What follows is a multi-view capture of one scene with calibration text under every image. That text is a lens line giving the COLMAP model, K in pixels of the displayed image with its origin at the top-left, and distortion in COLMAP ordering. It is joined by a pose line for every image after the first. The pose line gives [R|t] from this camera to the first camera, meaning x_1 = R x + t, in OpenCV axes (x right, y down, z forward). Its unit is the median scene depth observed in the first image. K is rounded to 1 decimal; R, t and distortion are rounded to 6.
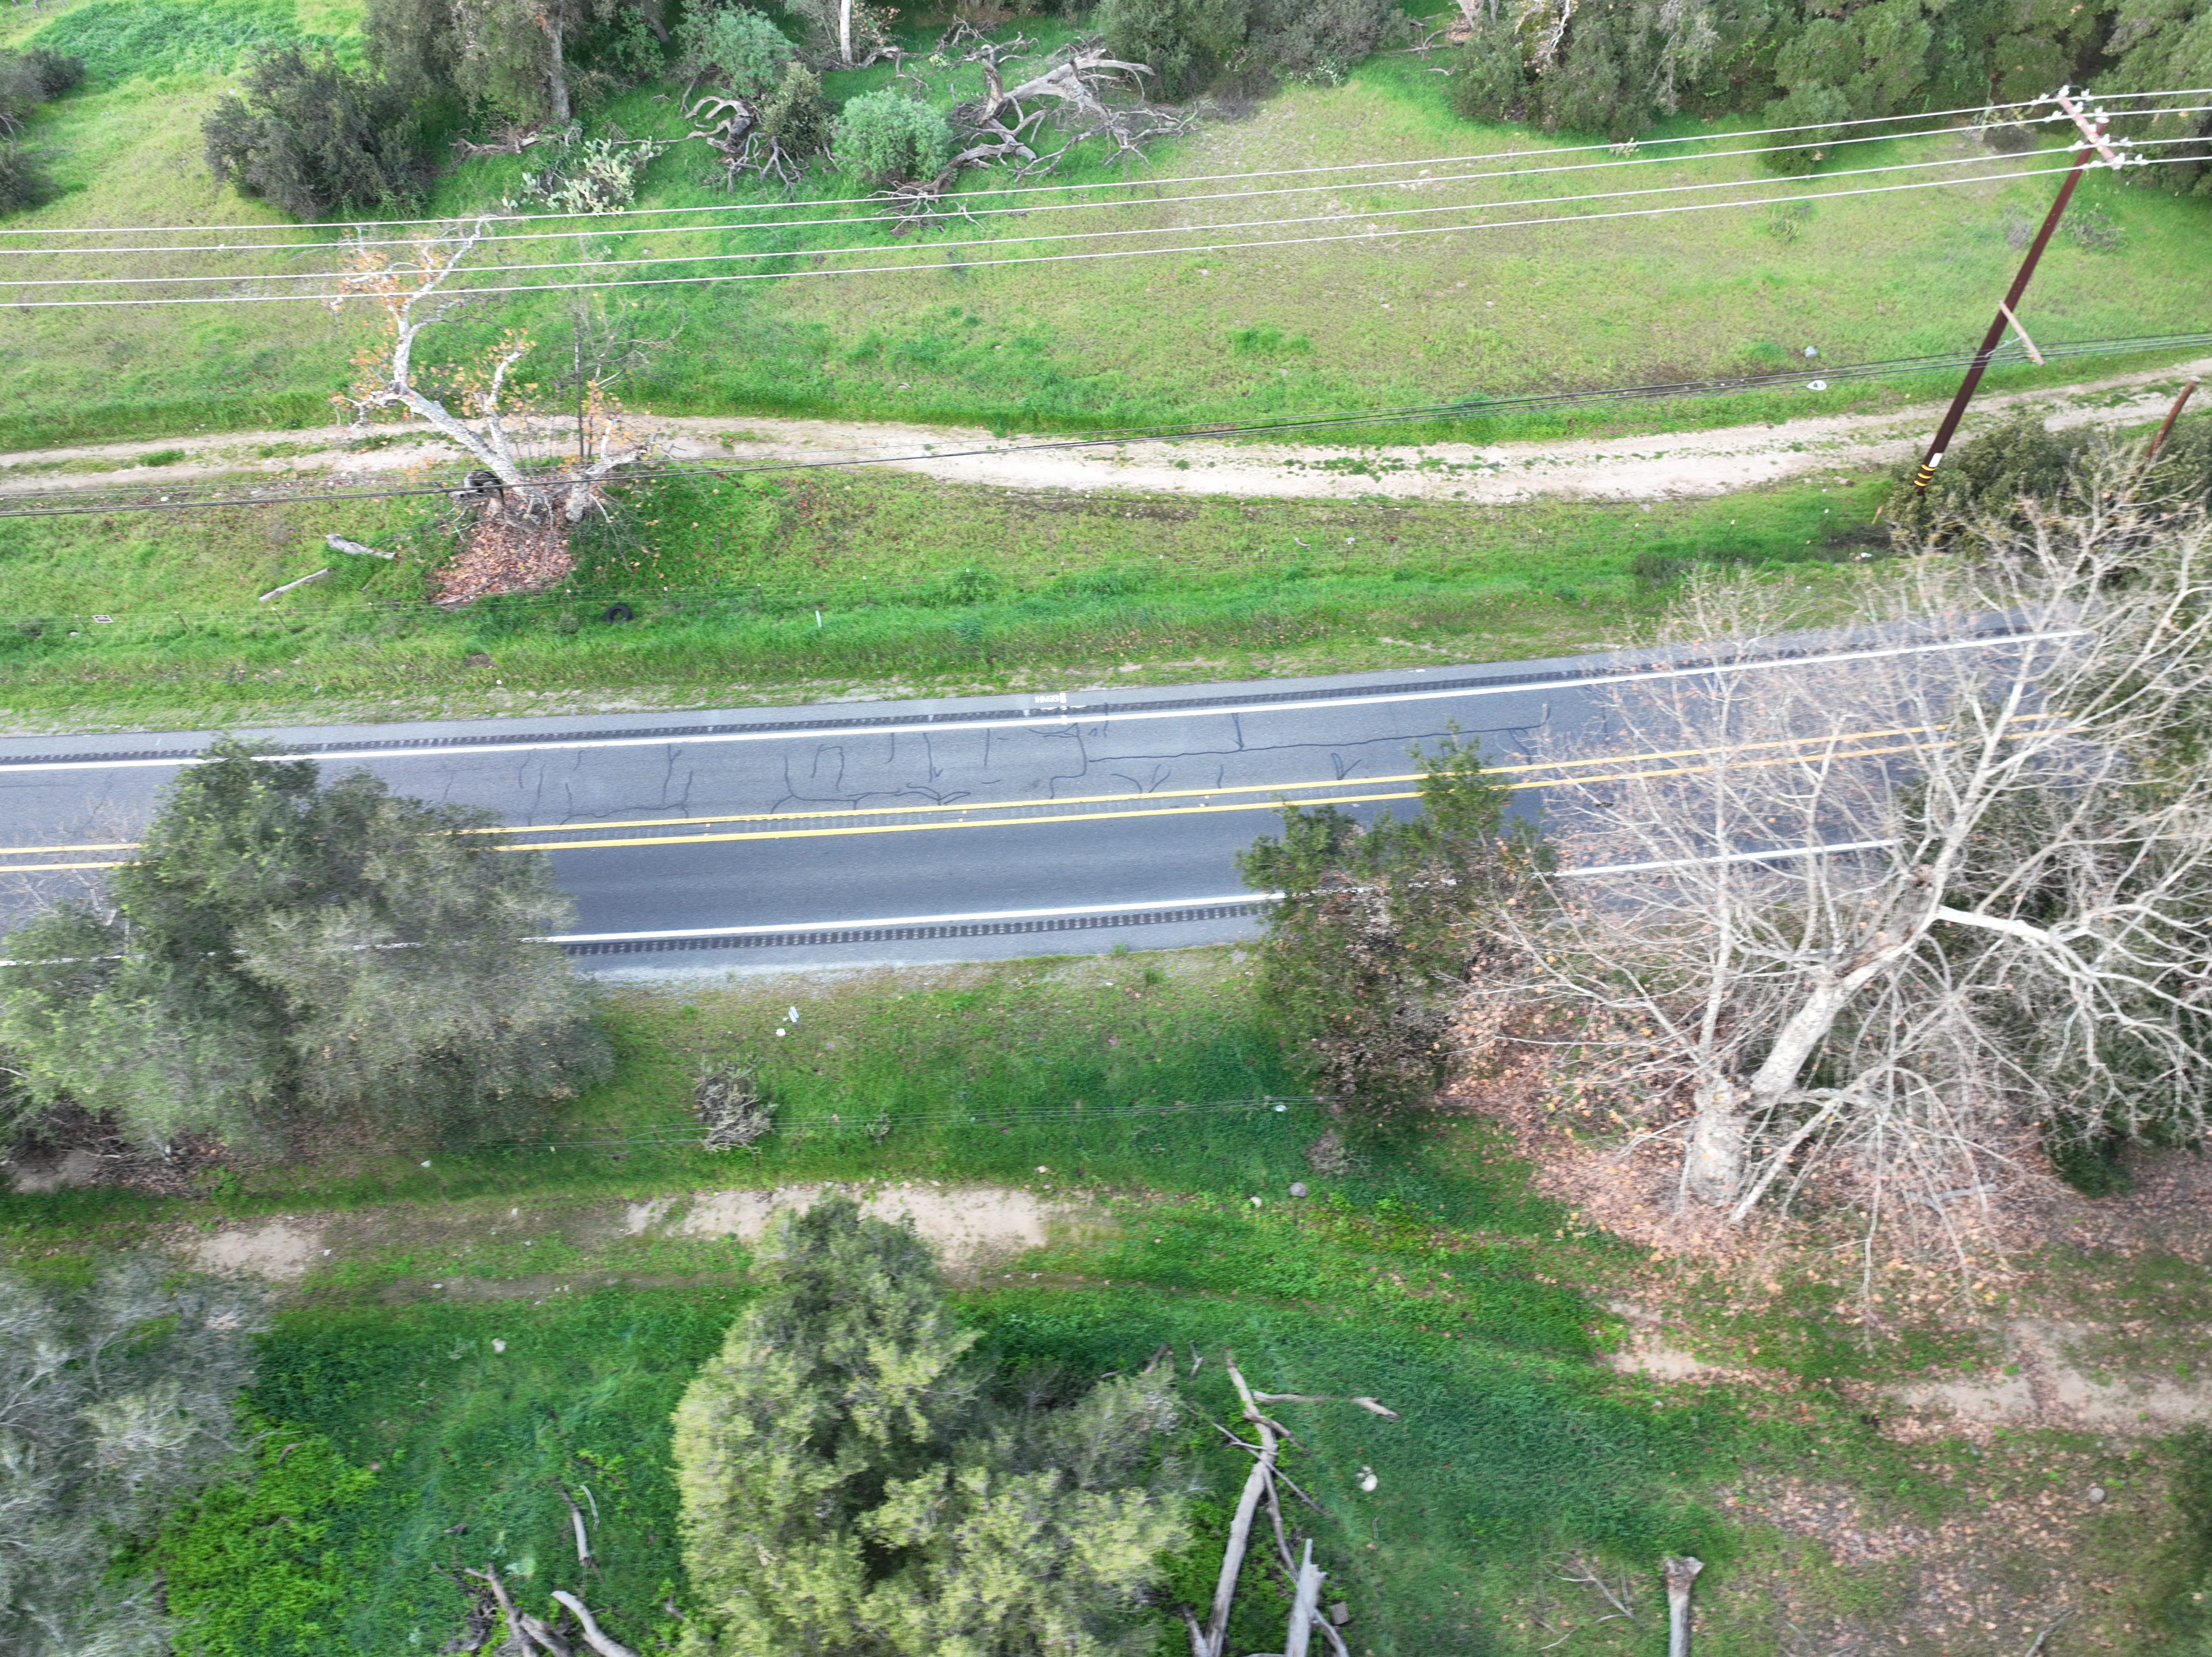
lens RADIAL K [[1553.9, 0, 1106.0], [0, 1553.9, 828.5], [0, 0, 1]] dist [0.002724, 0.014909]
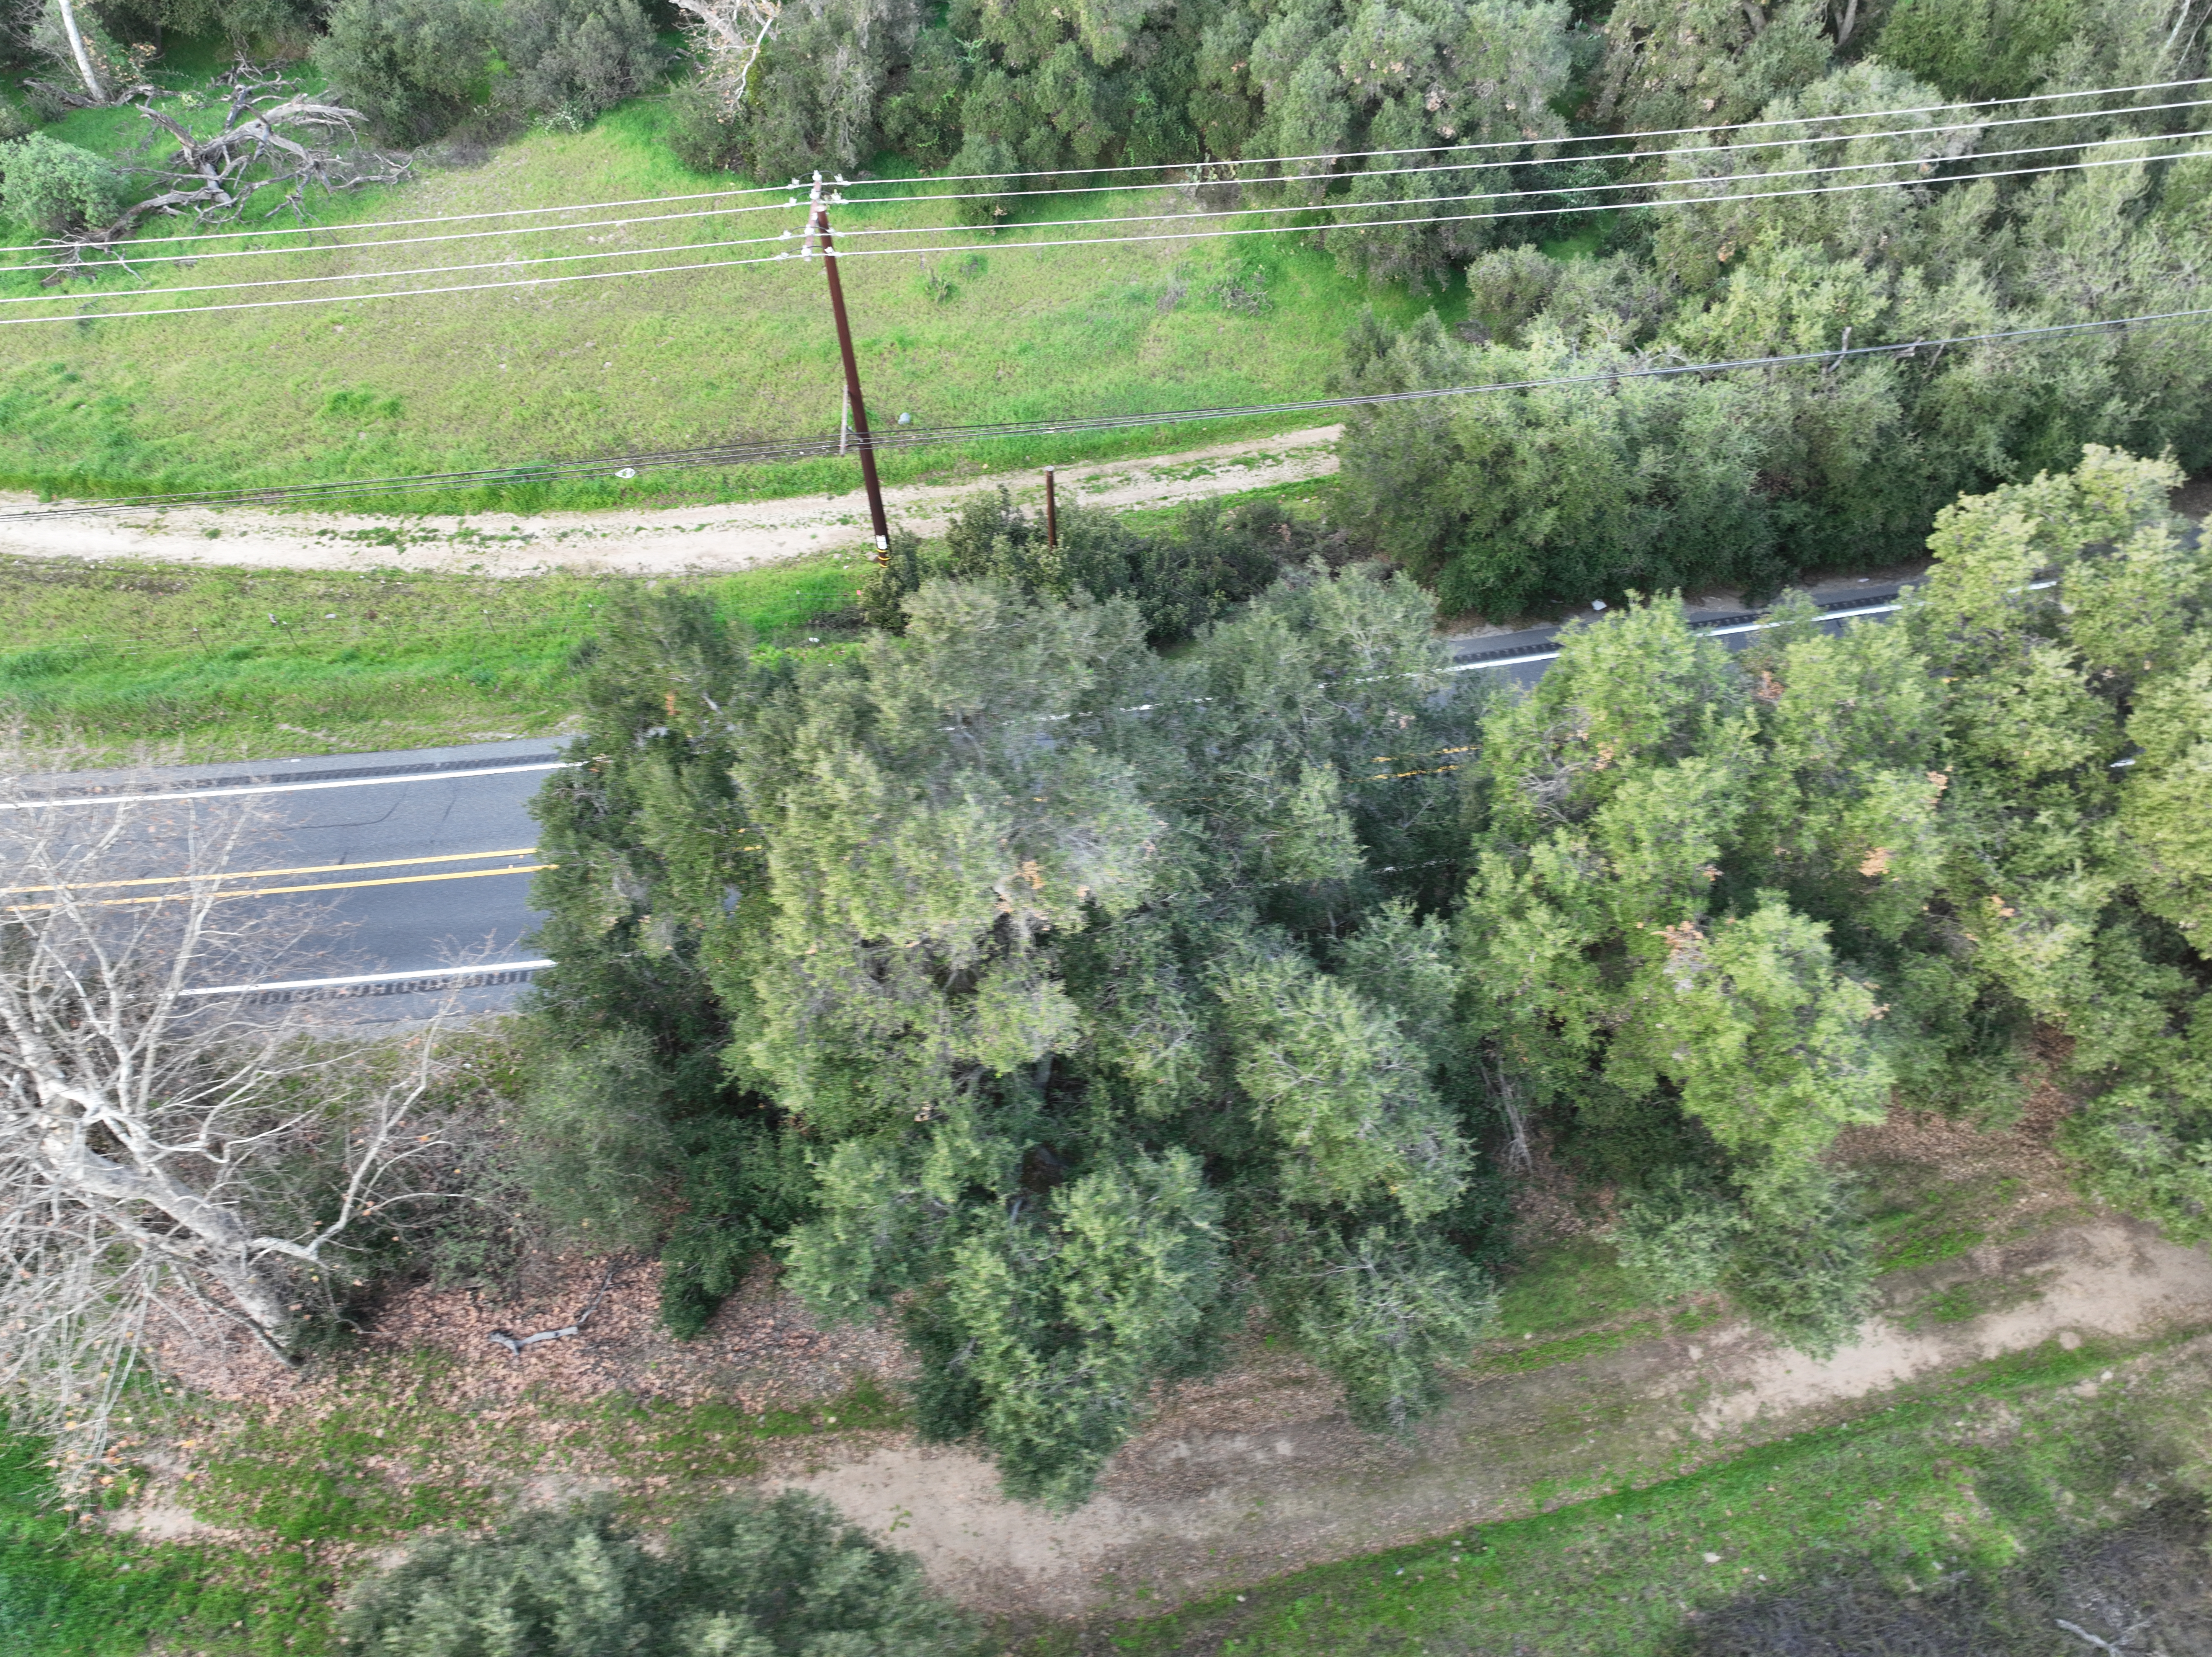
lens RADIAL K [[1553.9, 0, 1106.0], [0, 1553.9, 828.5], [0, 0, 1]] dist [0.002724, 0.014909]
pose [[0.999944, 0.006776, -0.008091, 0.611221], [-0.006763, 0.999976, 0.001641, -0.055244], [0.008102, -0.001587, 0.999966, 0.032794]]
